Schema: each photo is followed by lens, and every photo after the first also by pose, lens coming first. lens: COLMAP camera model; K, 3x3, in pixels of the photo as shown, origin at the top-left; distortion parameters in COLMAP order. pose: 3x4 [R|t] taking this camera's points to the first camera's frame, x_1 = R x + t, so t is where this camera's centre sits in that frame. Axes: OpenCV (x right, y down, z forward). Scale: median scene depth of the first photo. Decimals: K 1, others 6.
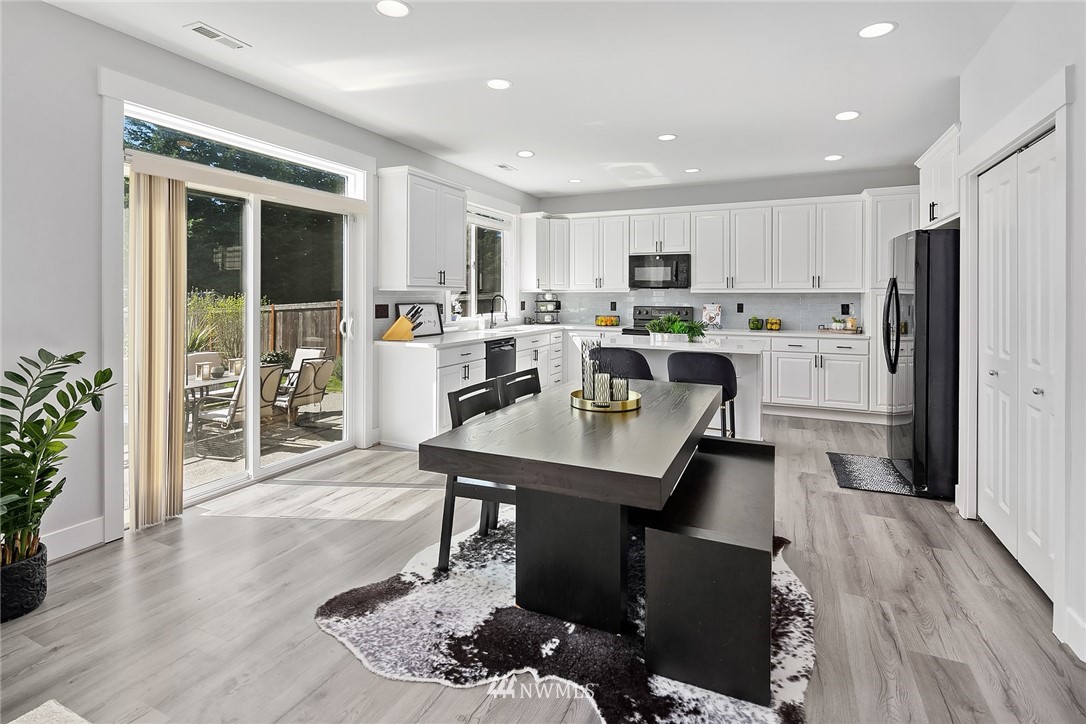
lens RADIAL K [[533.6, 0, 544.1], [0, 533.6, 306.6], [0, 0, 1]] dist [-0.001070, -0.000606]
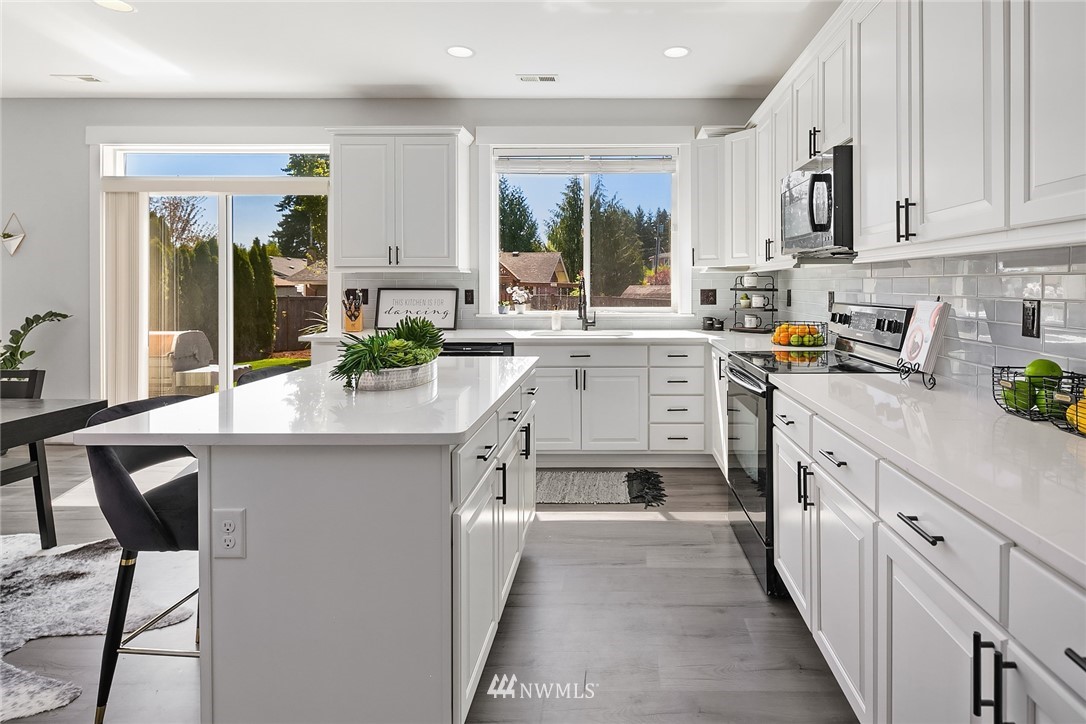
lens RADIAL K [[573.6, 0, 617.3], [0, 573.6, 287.9], [0, 0, 1]] dist [0.002694, -0.001003]
pose [[0.406172, 0.001629, -0.913795, 0.533381], [-0.020608, 0.999760, -0.007377, -0.005310], [0.913564, 0.021828, 0.406108, 0.719570]]
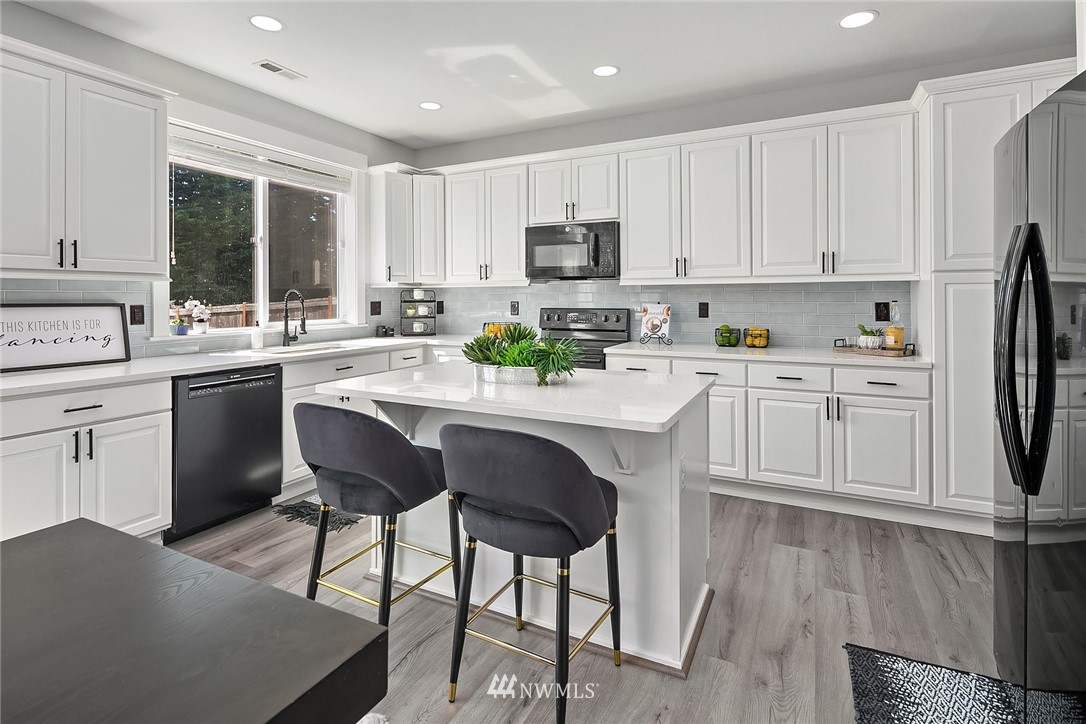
lens RADIAL K [[533.6, 0, 540.0], [0, 533.6, 307.0], [0, 0, 1]] dist [-0.001070, -0.000606]
pose [[0.998892, -0.005093, -0.046788, 0.210739], [0.004891, 0.999978, -0.004431, 0.000884], [0.046810, 0.004197, 0.998895, 0.385542]]
